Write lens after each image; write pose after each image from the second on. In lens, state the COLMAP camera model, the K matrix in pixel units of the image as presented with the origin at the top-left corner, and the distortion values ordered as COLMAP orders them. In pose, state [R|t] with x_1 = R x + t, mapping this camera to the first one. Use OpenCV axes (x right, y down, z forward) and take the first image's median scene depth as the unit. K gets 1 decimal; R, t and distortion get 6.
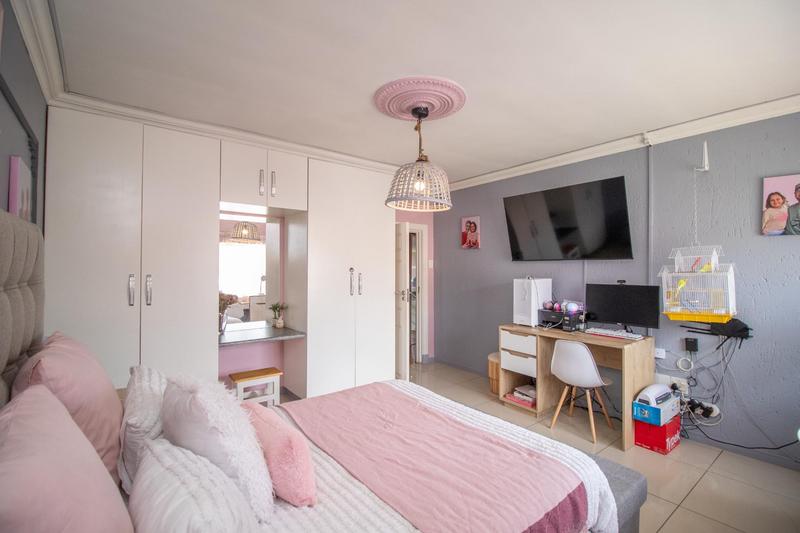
lens RADIAL K [[371.1, 0, 407.3], [0, 371.1, 266.1], [0, 0, 1]] dist [-0.009119, -0.001794]
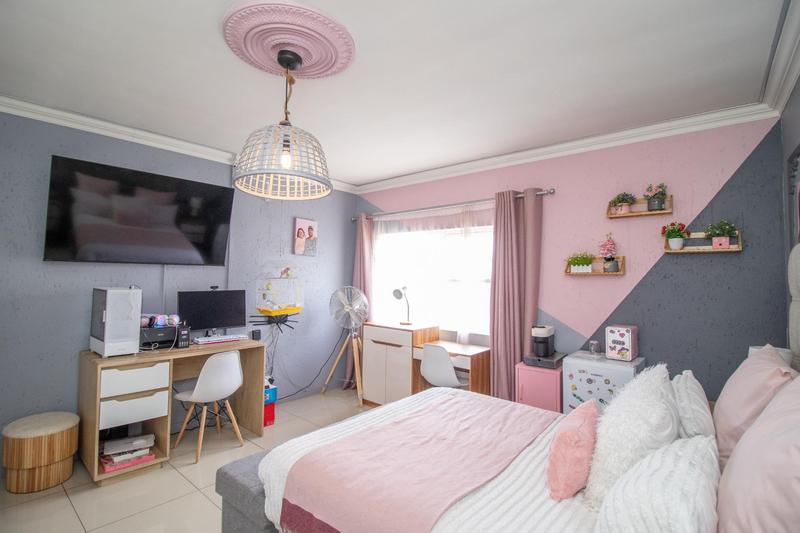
lens RADIAL K [[371.1, 0, 406.7], [0, 371.1, 268.3], [0, 0, 1]] dist [-0.009119, -0.001794]
pose [[-0.214379, 0.018545, 0.976575, -0.691743], [-0.016975, 0.999598, -0.022709, 0.003324], [-0.976603, -0.021445, -0.213978, 0.903483]]
